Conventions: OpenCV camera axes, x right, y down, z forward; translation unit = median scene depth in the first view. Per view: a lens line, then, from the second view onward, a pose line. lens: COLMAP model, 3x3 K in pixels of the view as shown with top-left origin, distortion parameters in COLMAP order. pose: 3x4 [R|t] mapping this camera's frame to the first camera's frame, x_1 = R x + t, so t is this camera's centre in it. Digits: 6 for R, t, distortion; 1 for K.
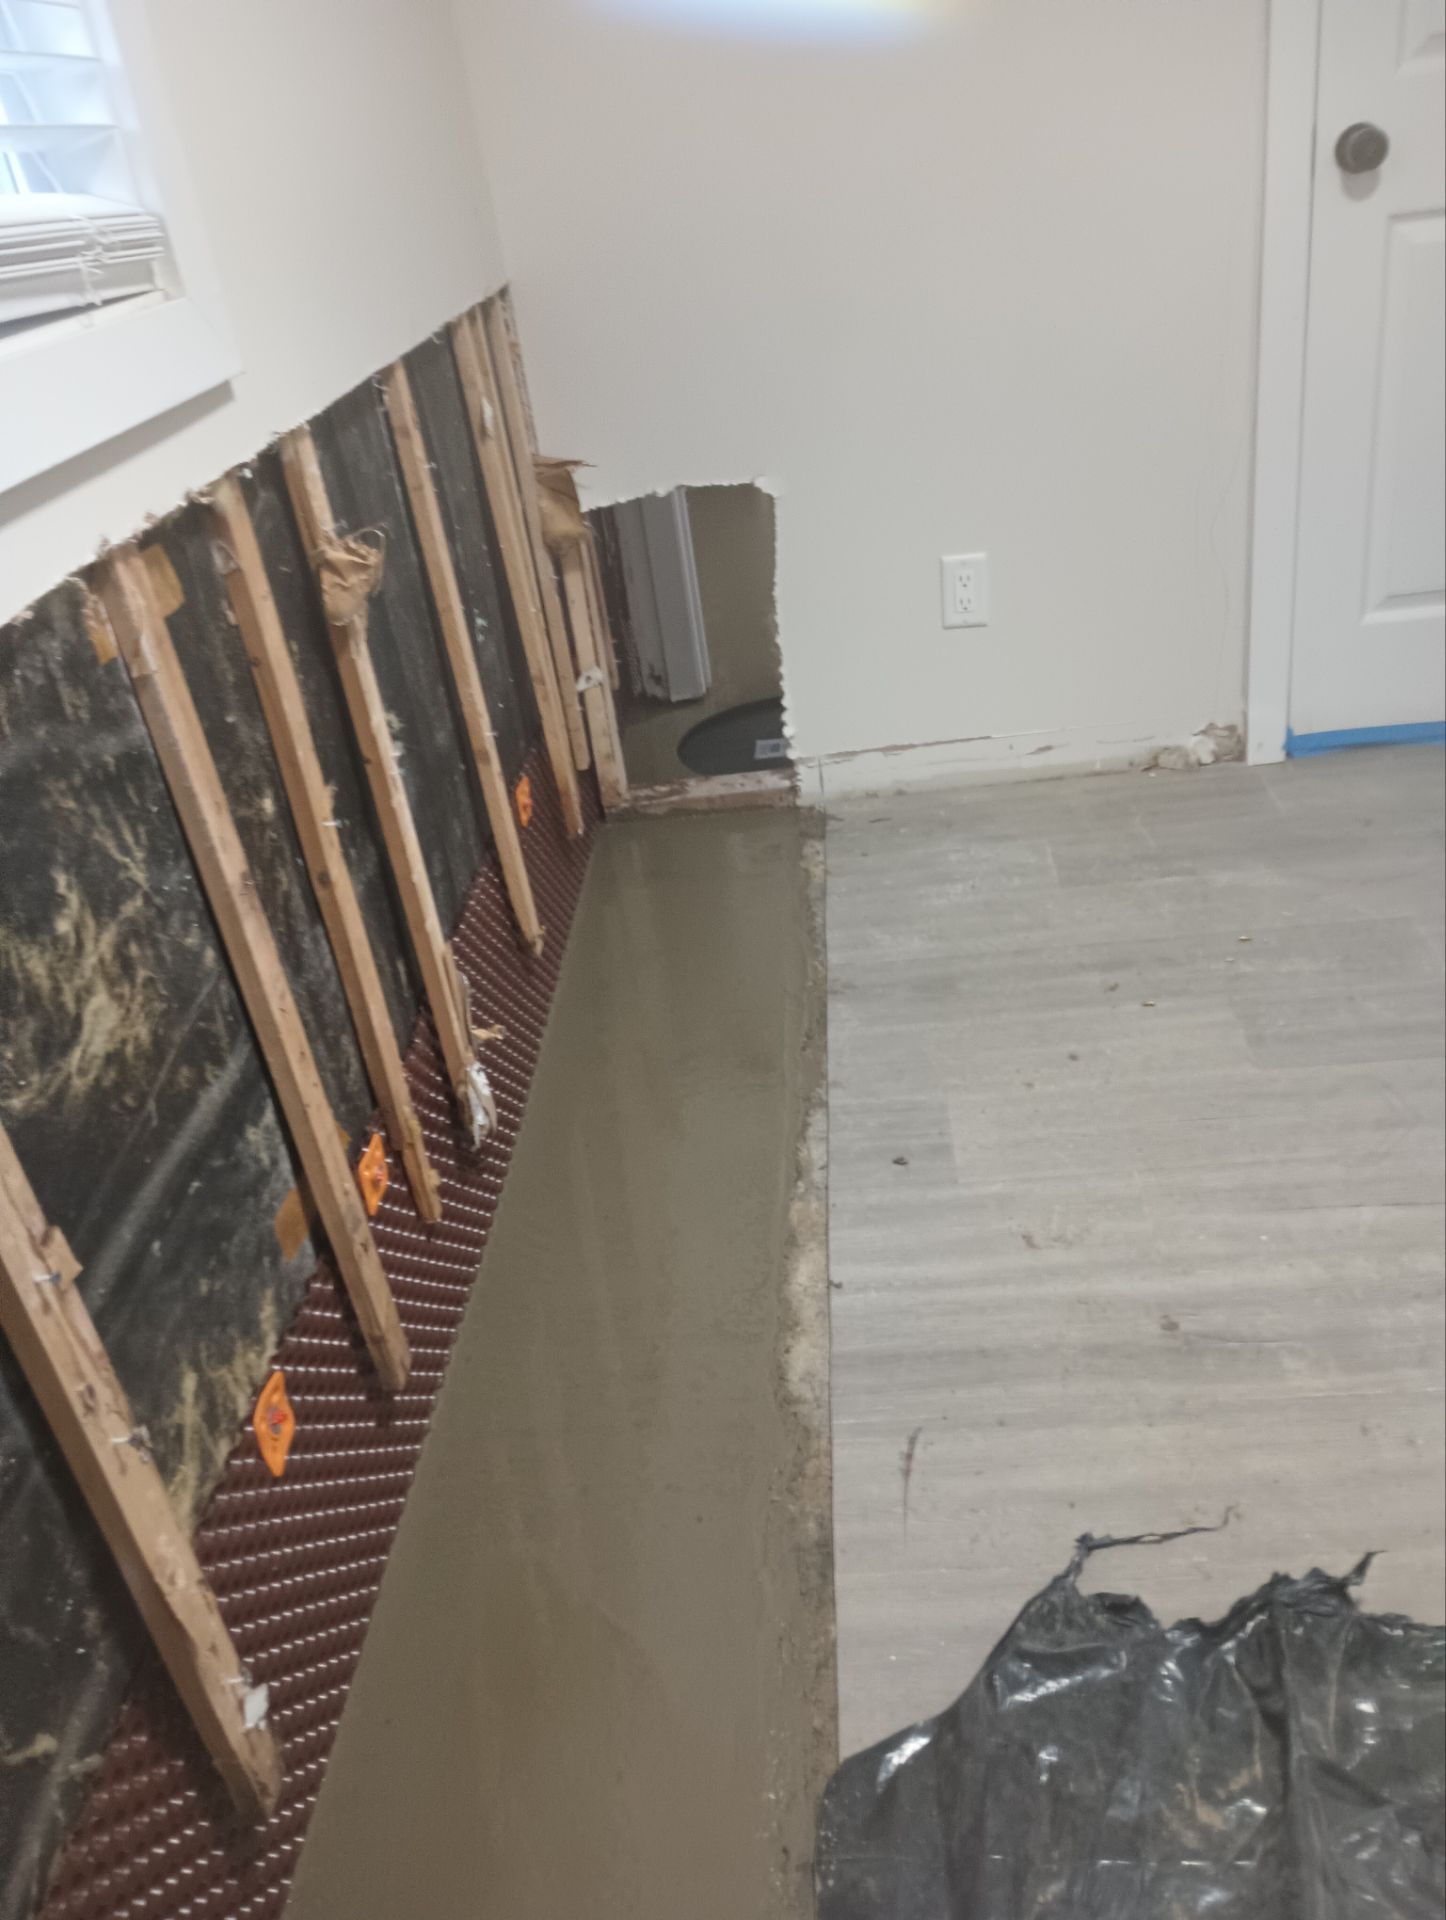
lens RADIAL K [[1510.2, 0, 718.6], [0, 1510.2, 984.6], [0, 0, 1]] dist [0.043448, -0.068297]
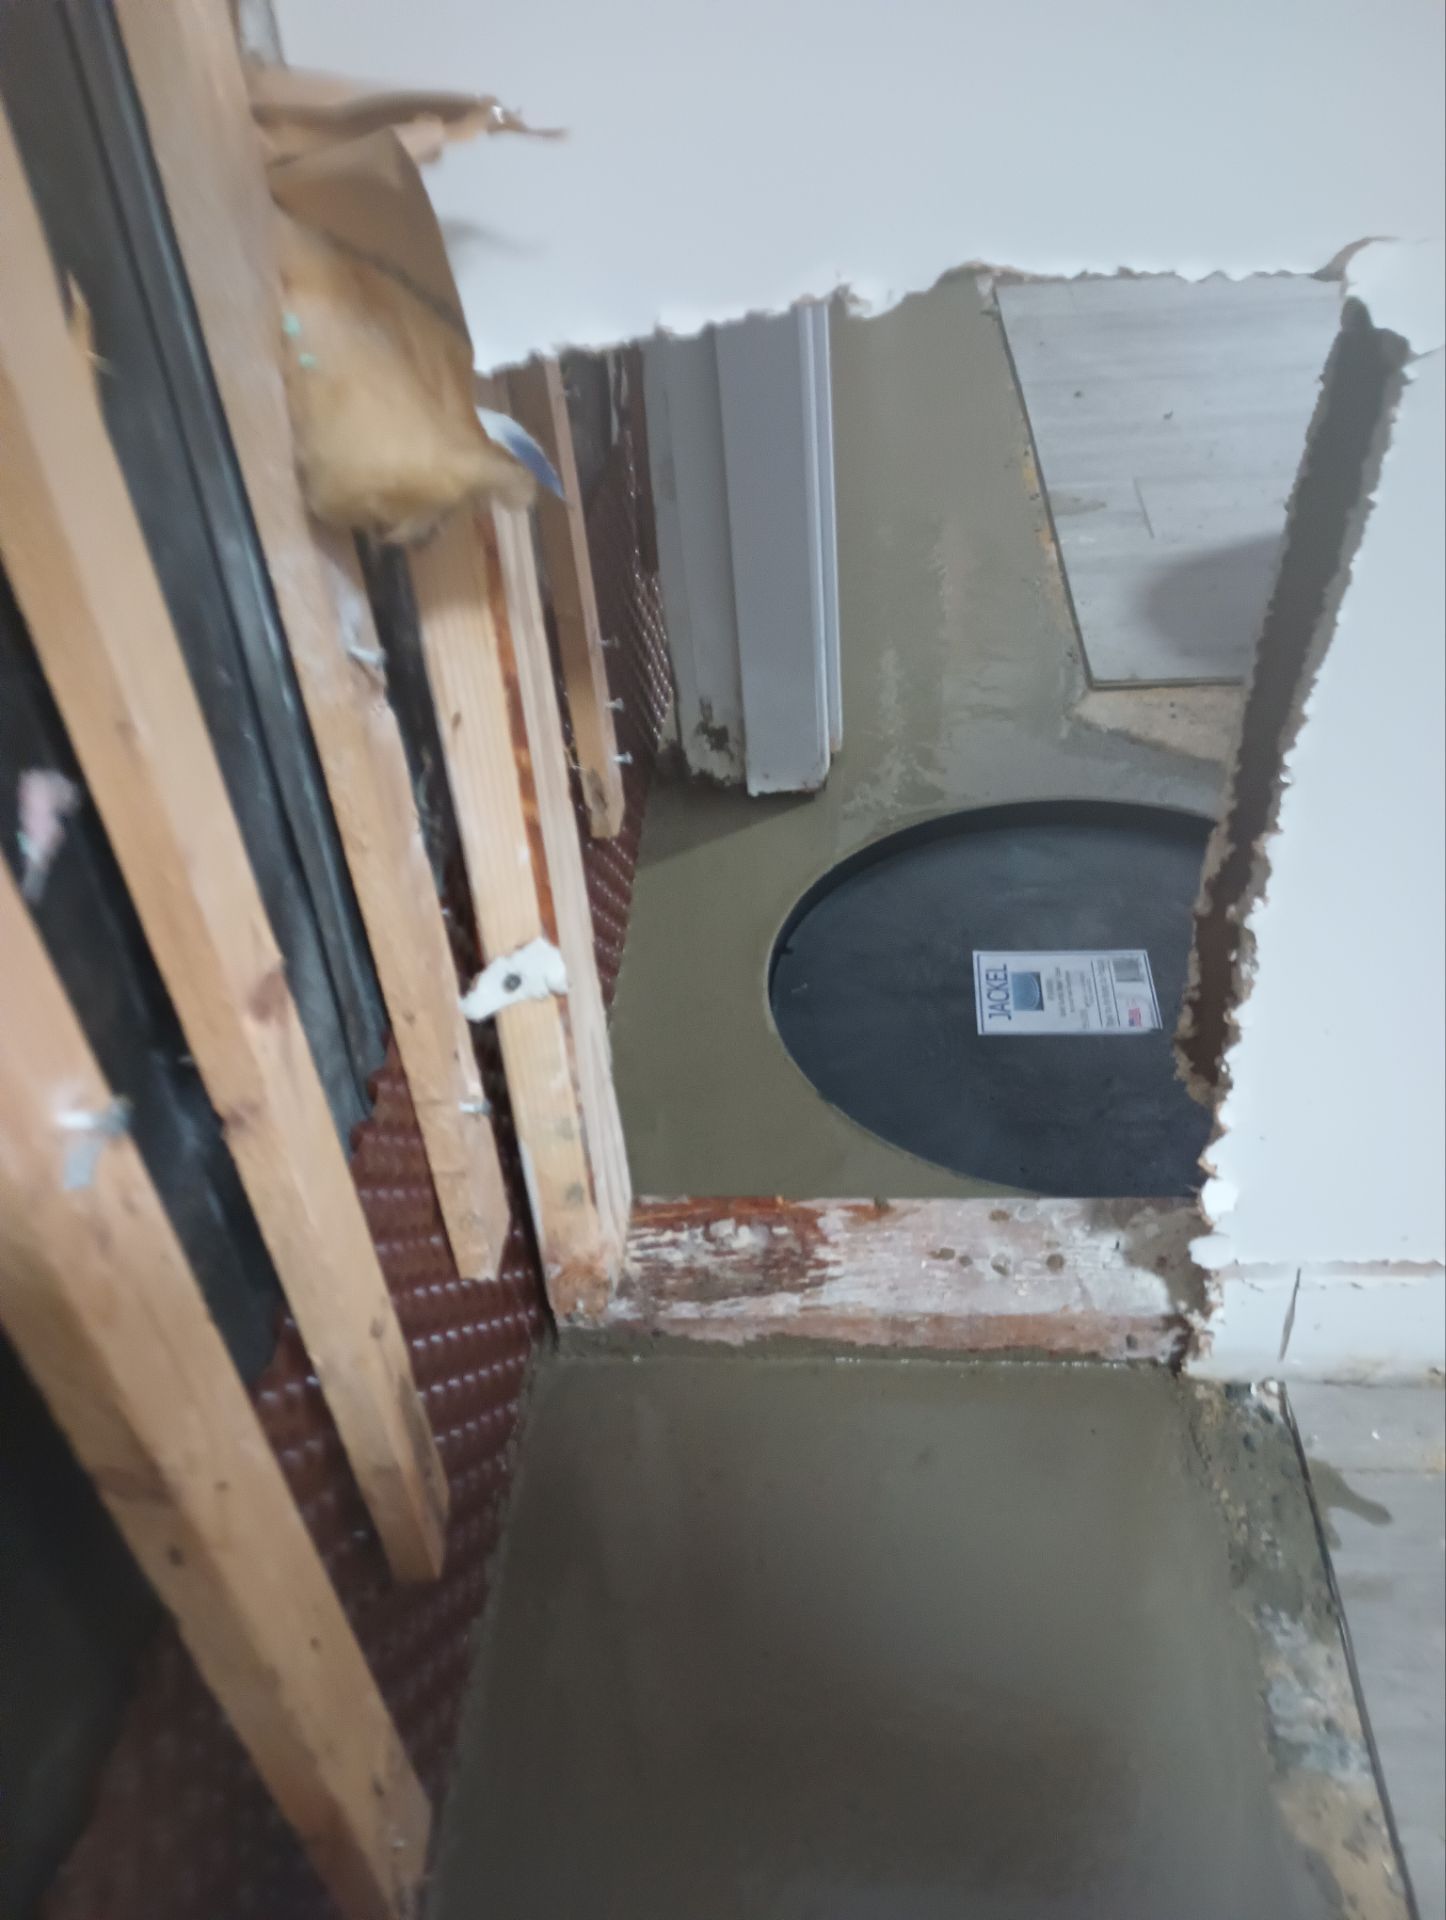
lens RADIAL K [[1598.1, 0, 723.0], [0, 1598.1, 960.0], [0, 0, 1]] dist [0.069965, -0.074192]
pose [[0.998124, 0.060156, 0.011400, -0.057139], [-0.060994, 0.993157, 0.099596, -0.262146], [-0.005330, -0.100104, 0.994963, 0.790489]]
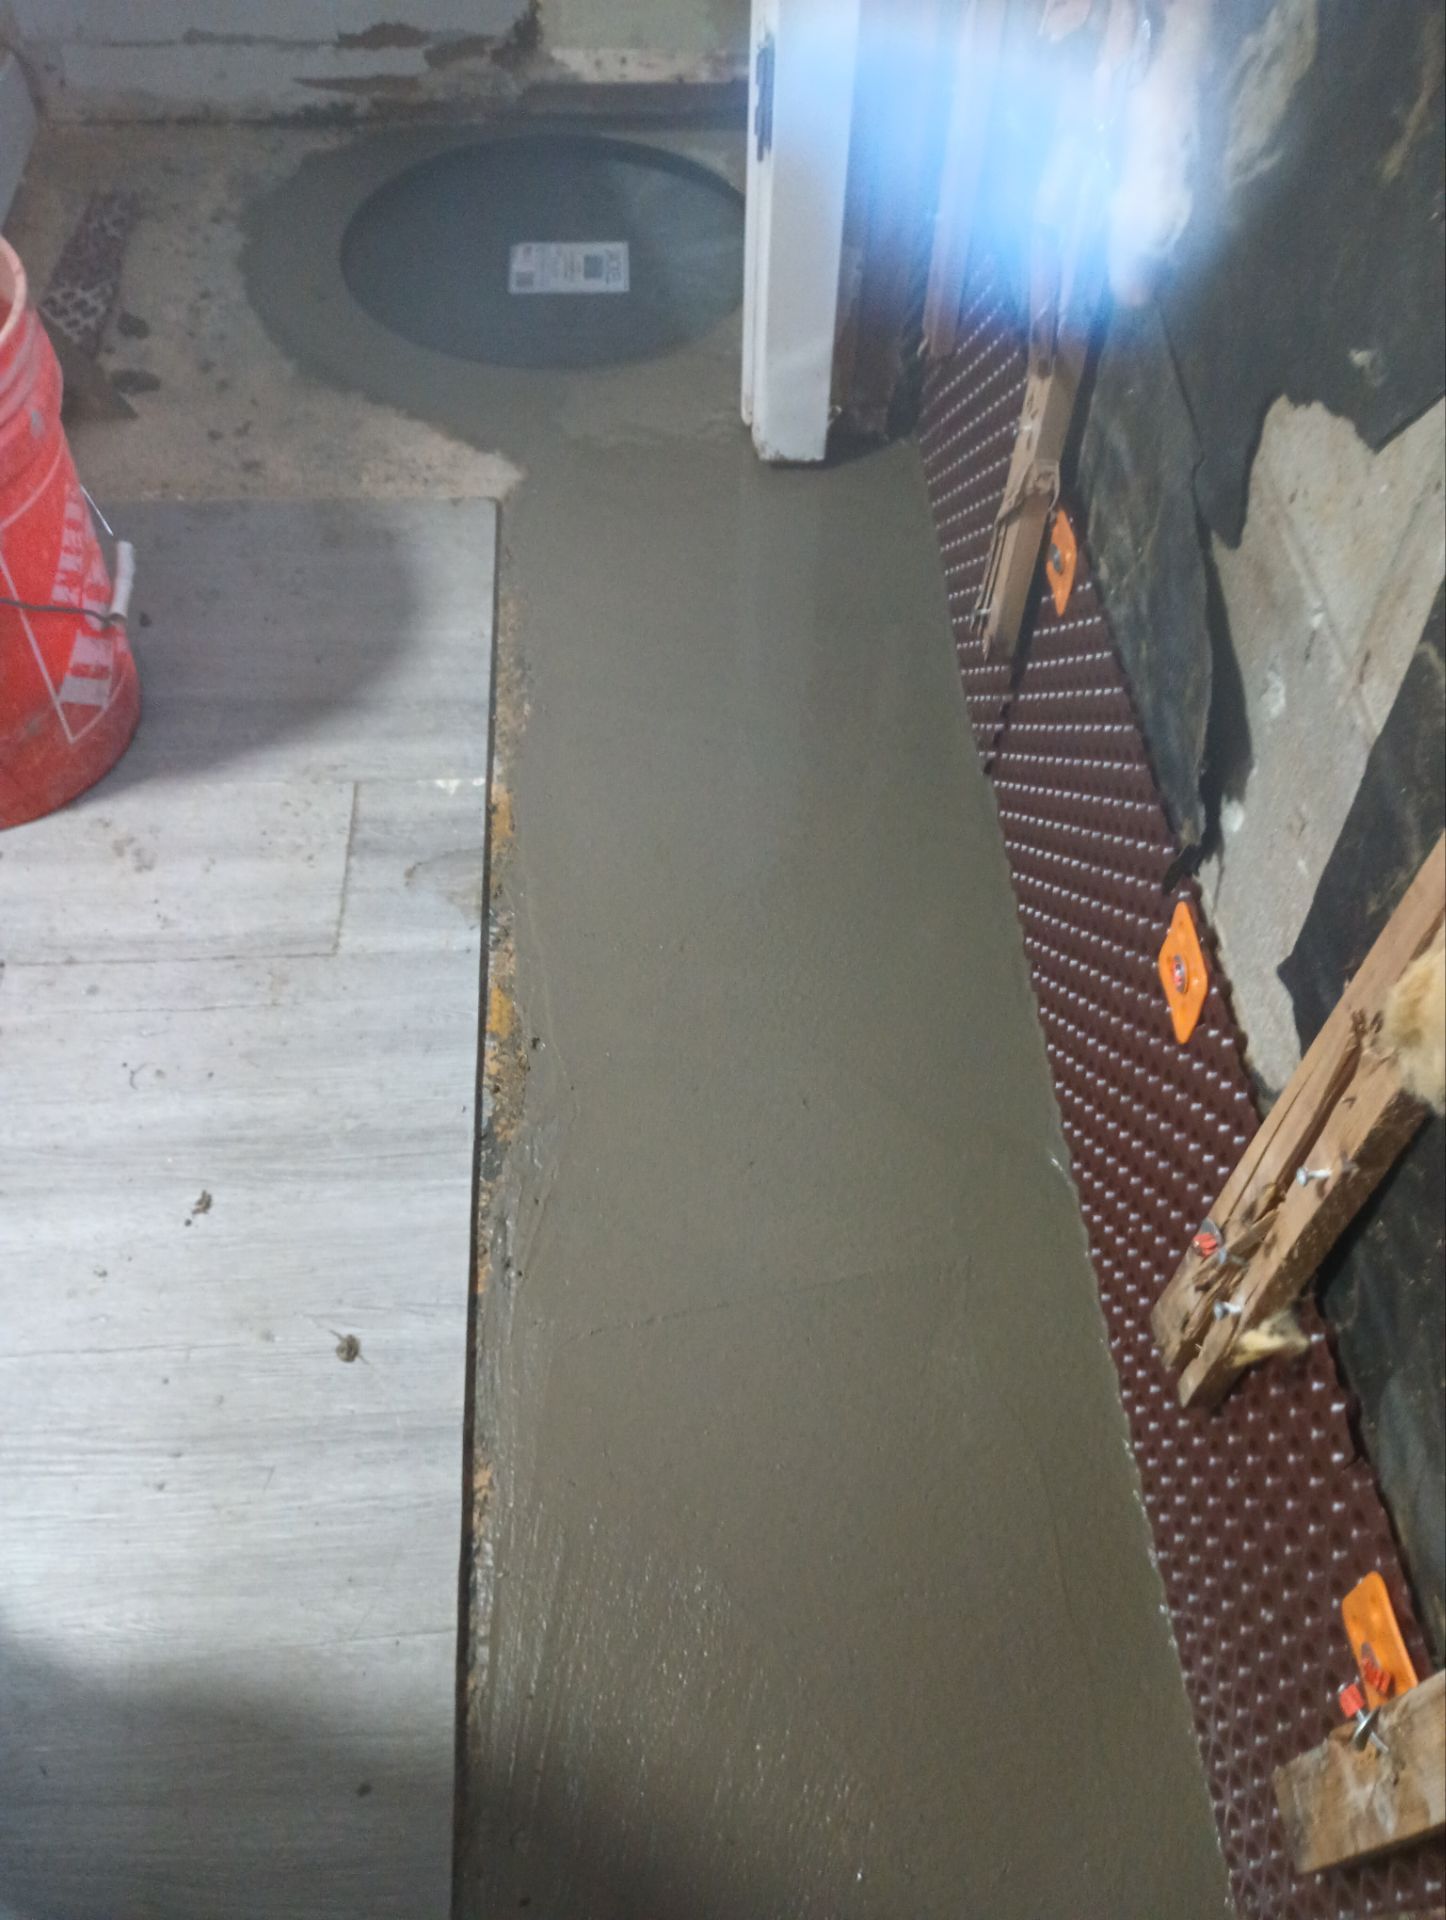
lens RADIAL K [[1591.0, 0, 732.5], [0, 1591.0, 965.6], [0, 0, 1]] dist [0.066984, -0.078134]
pose [[-0.988054, 0.152582, 0.021631, 0.016887], [0.036944, 0.098252, 0.994476, -0.940572], [0.149614, 0.983395, -0.102715, 1.727632]]
